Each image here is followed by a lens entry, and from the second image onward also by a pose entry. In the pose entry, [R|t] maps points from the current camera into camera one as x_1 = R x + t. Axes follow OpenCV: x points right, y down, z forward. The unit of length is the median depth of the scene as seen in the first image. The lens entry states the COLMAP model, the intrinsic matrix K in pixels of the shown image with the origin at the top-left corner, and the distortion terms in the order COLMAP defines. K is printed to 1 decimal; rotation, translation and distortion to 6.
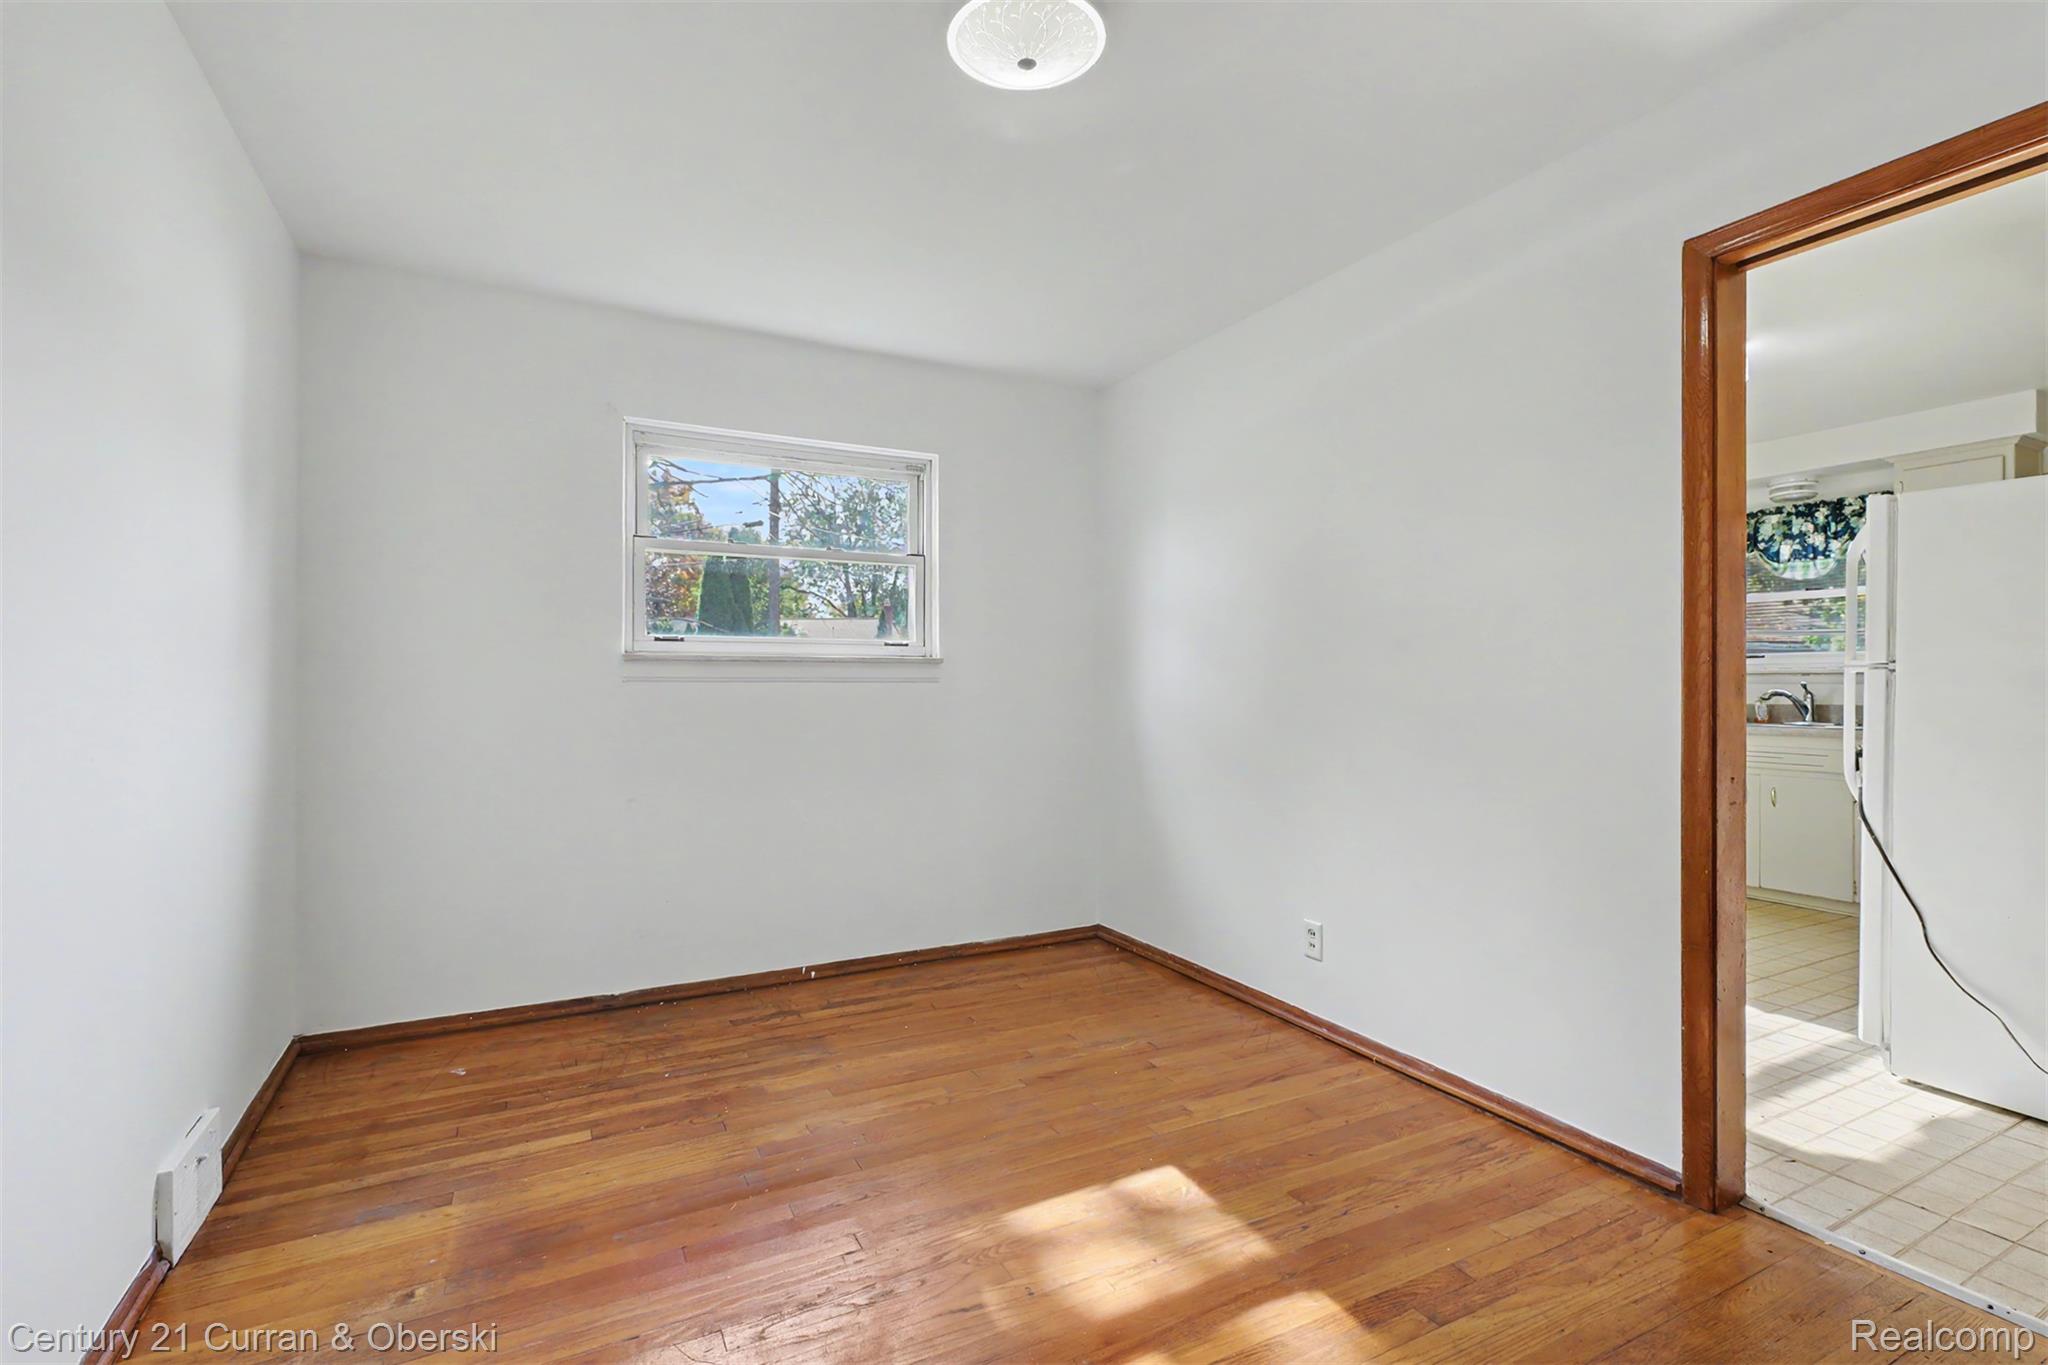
lens RADIAL K [[936.1, 0, 1026.7], [0, 936.1, 671.5], [0, 0, 1]] dist [-0.000241, -0.000120]
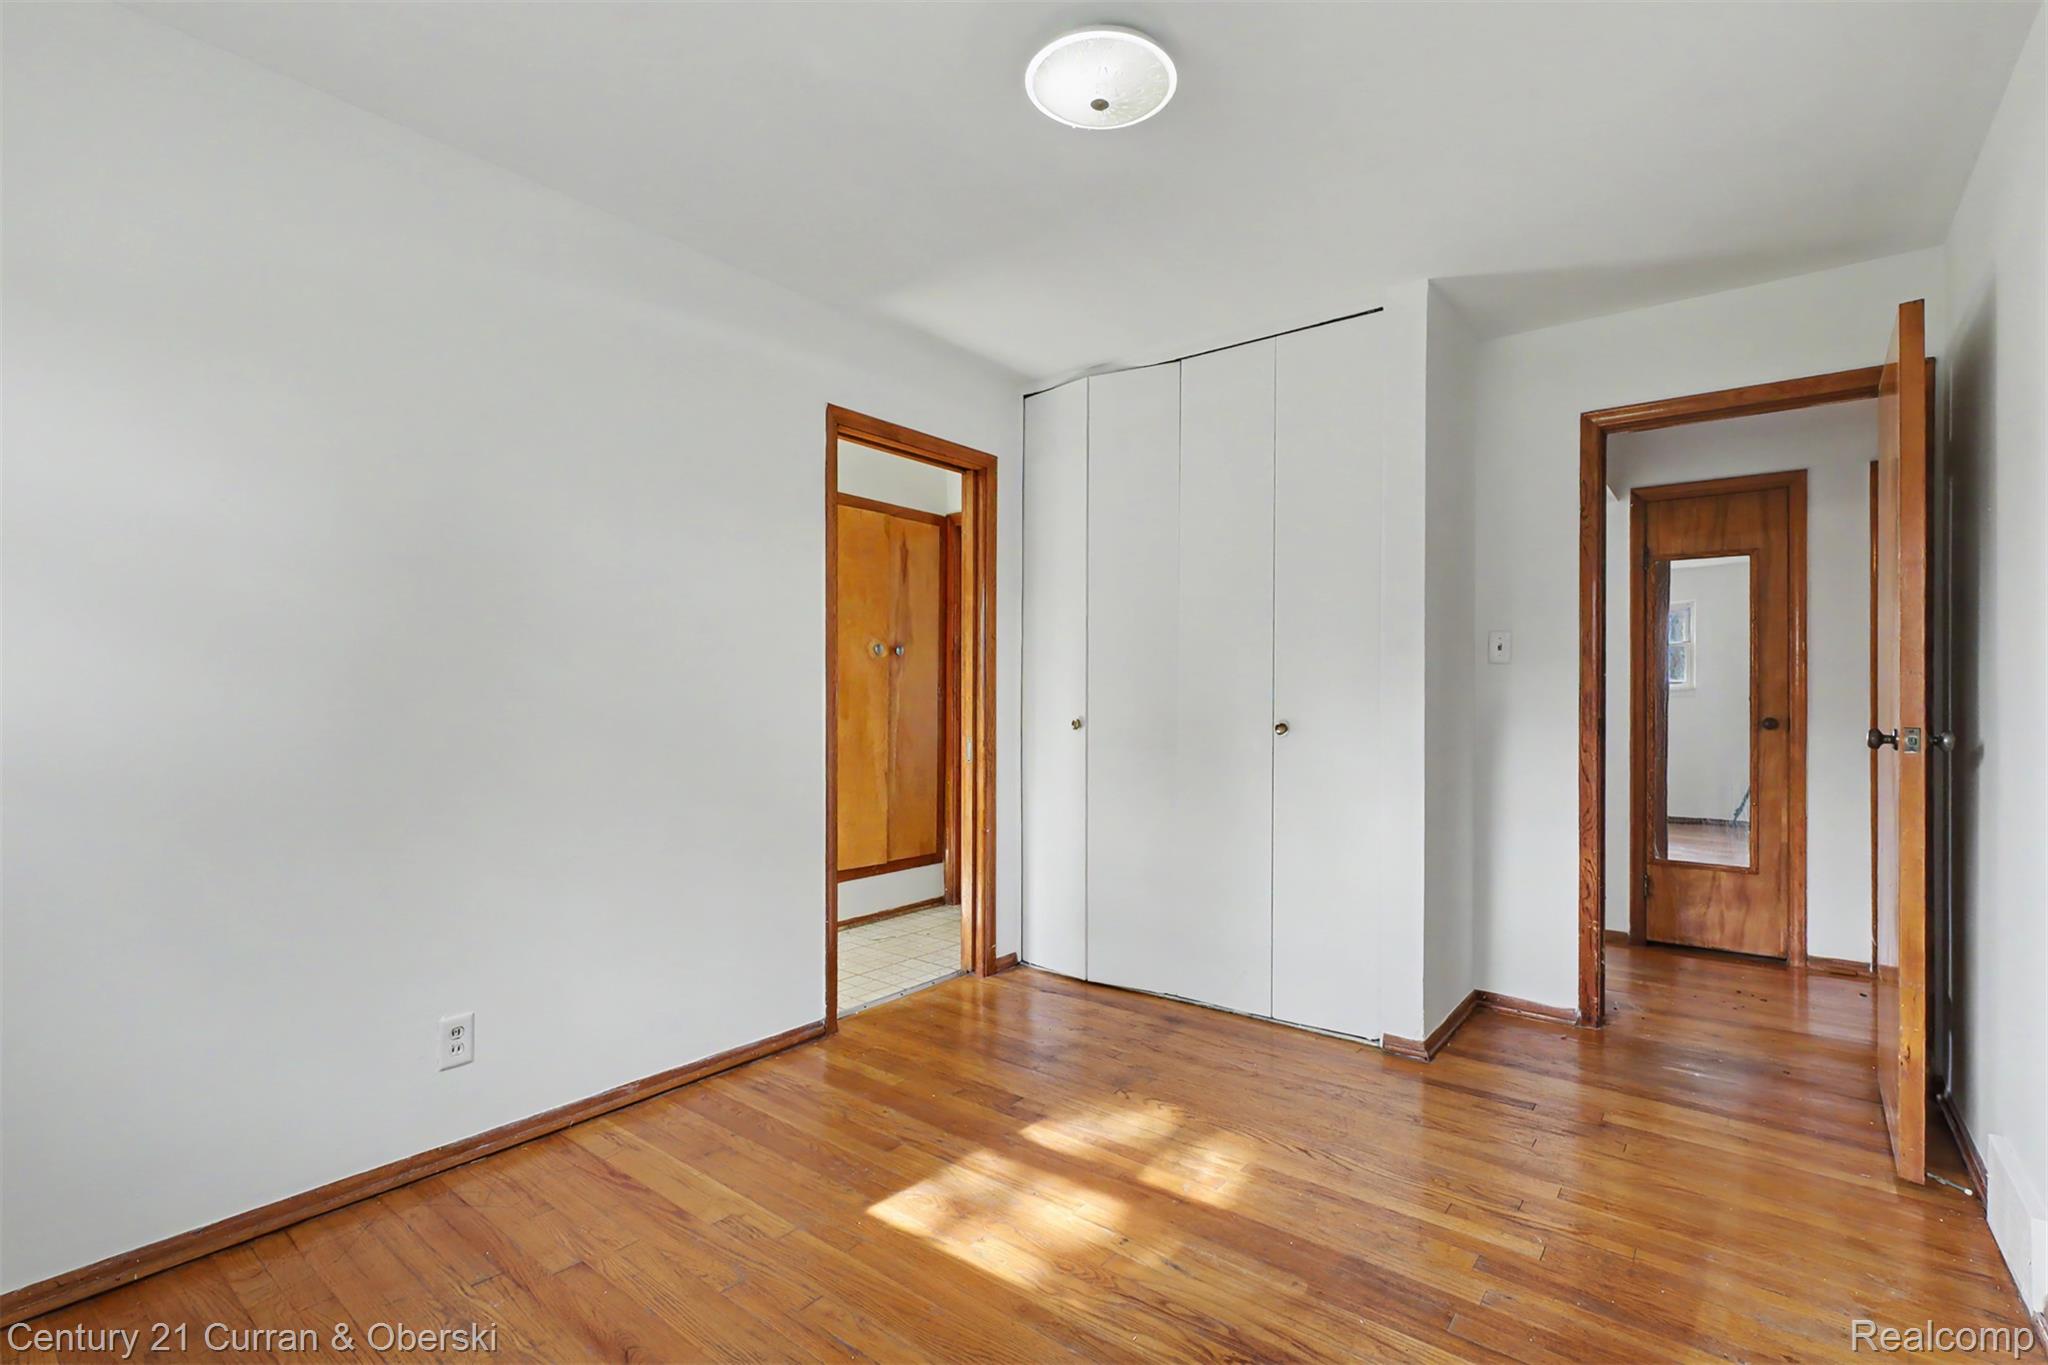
lens RADIAL K [[936.1, 0, 1026.7], [0, 936.1, 671.5], [0, 0, 1]] dist [-0.000241, -0.000120]
pose [[-0.406116, 0.020368, 0.913595, -0.718523], [-0.016601, 0.999422, -0.029661, 0.011804], [-0.913671, -0.027212, -0.405543, 1.151222]]
